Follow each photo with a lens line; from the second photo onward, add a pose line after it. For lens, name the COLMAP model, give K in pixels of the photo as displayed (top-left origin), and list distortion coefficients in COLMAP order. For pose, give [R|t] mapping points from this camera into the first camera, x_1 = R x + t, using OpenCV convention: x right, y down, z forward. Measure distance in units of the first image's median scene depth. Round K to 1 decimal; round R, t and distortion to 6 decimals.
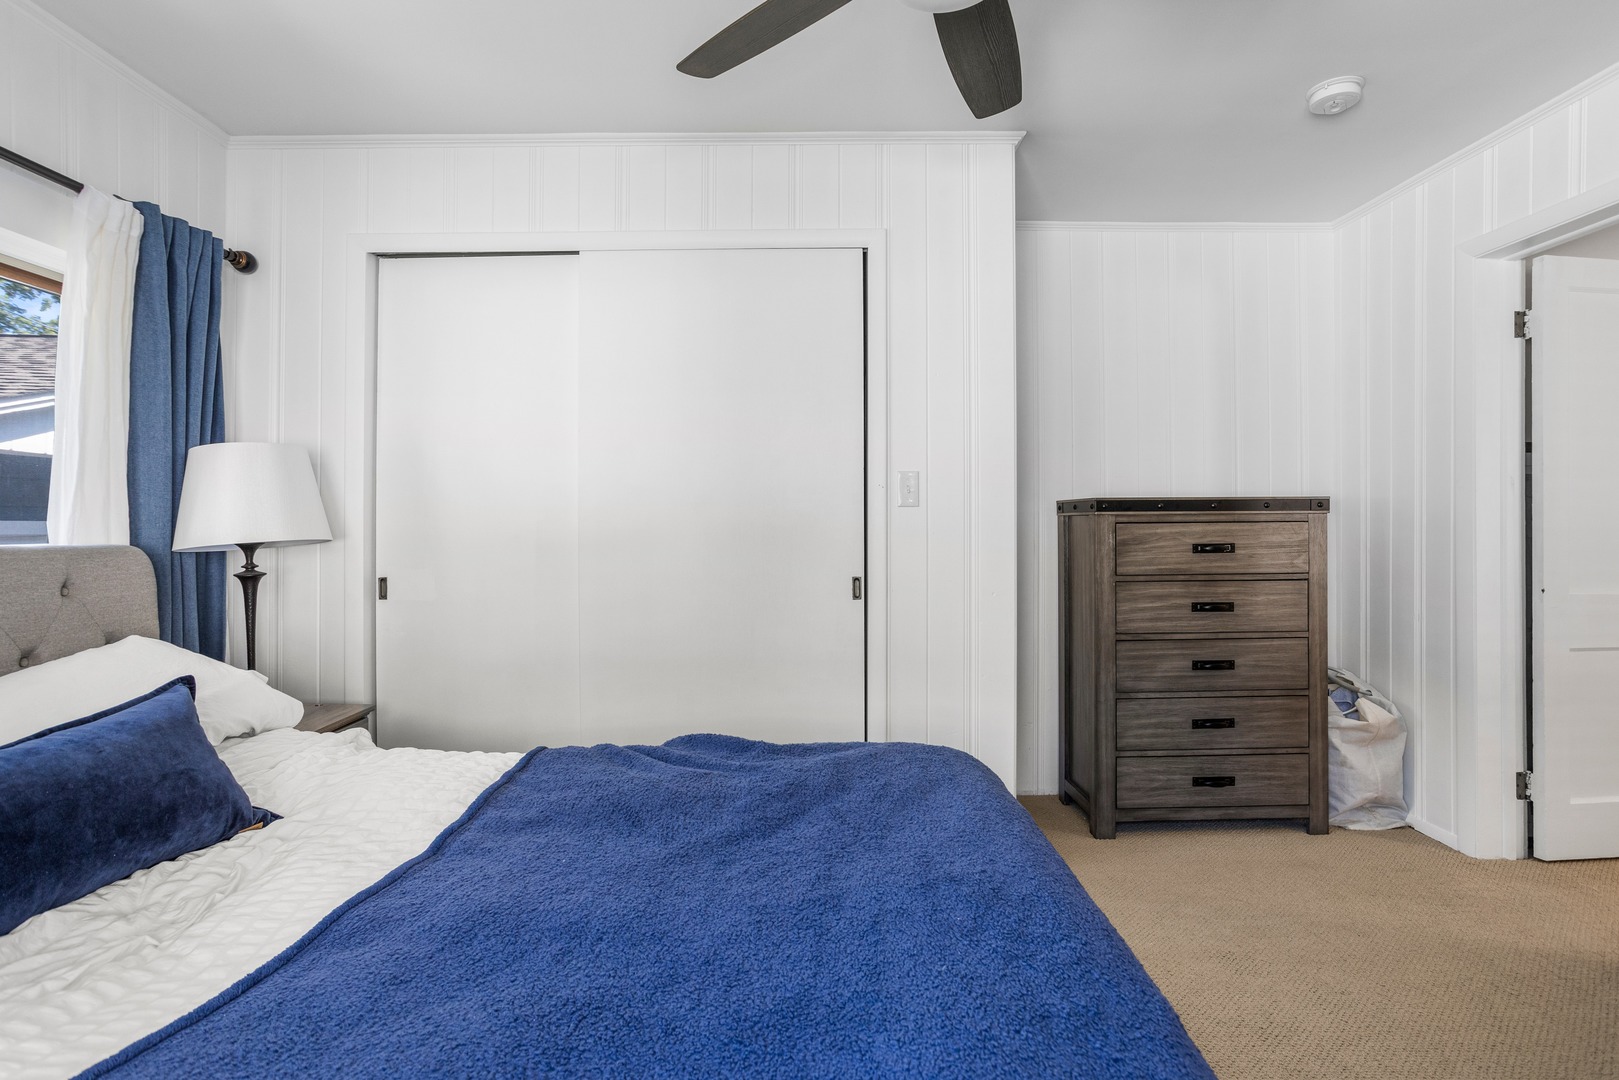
lens RADIAL K [[801.3, 0, 810.9], [0, 801.3, 530.0], [0, 0, 1]] dist [-0.045700, 0.027480]
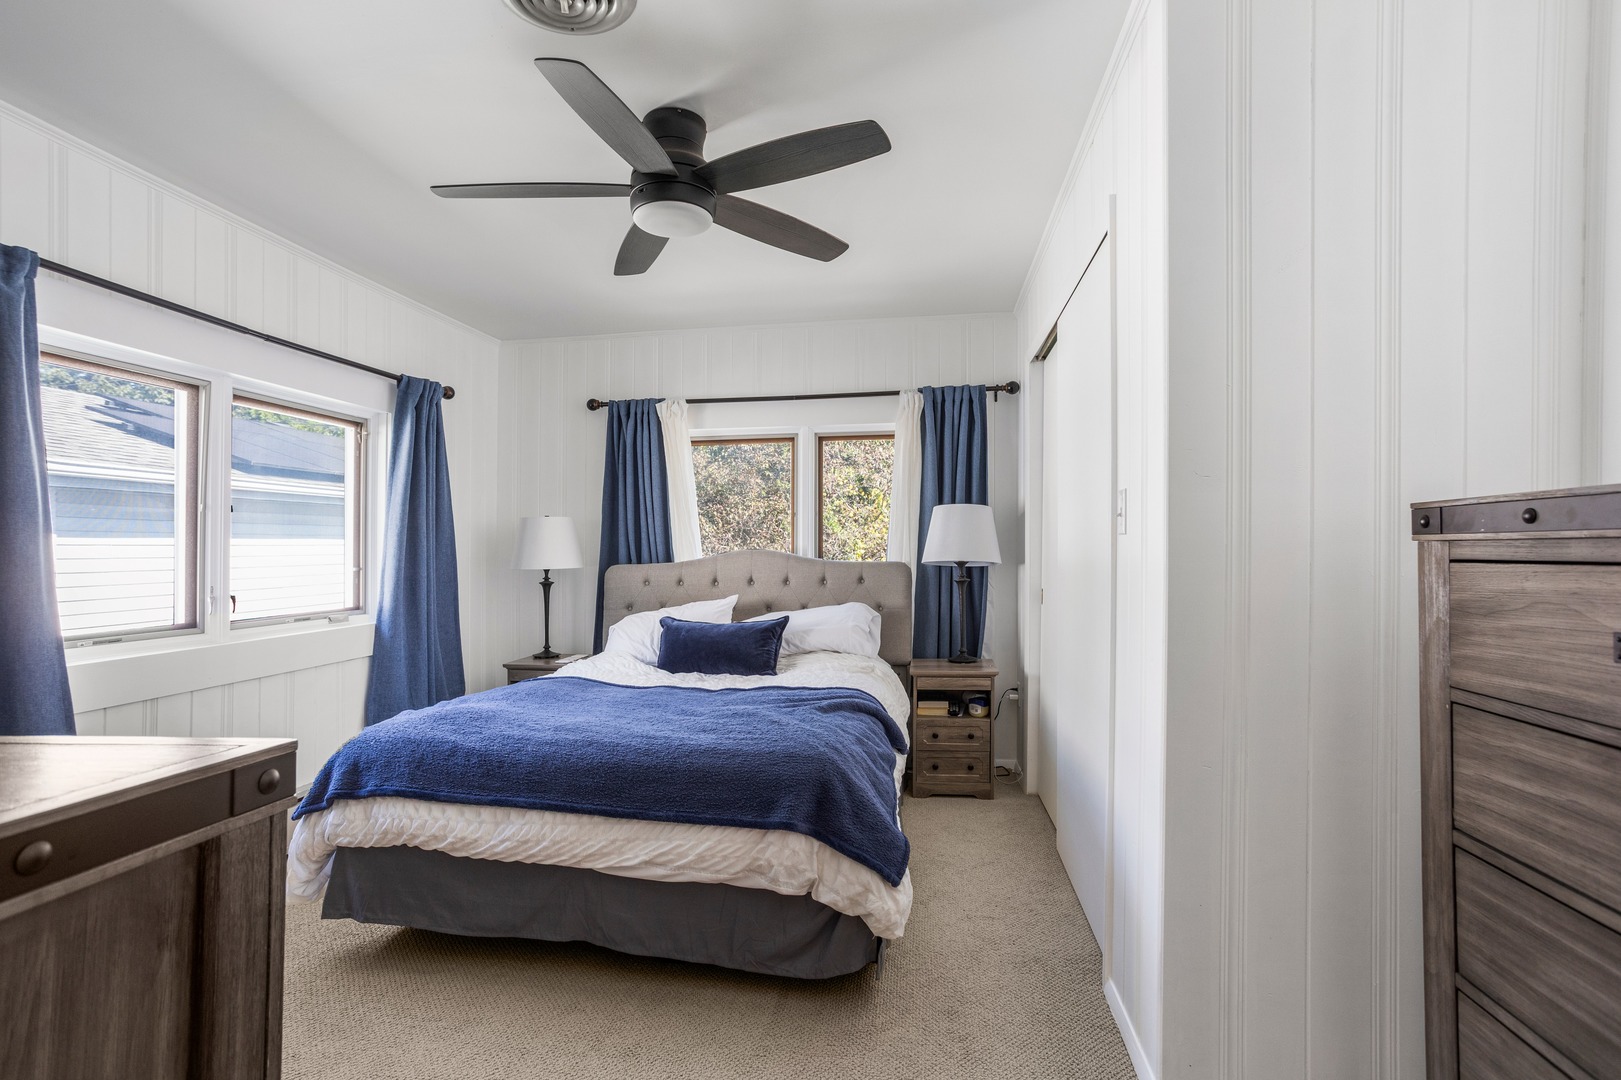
lens RADIAL K [[802.3, 0, 805.5], [0, 802.3, 543.1], [0, 0, 1]] dist [-0.045700, 0.027480]
pose [[-0.163913, -0.000781, -0.986474, 0.844252], [-0.020857, 0.999779, 0.002674, -0.012387], [0.986254, 0.021013, -0.163893, 0.729699]]
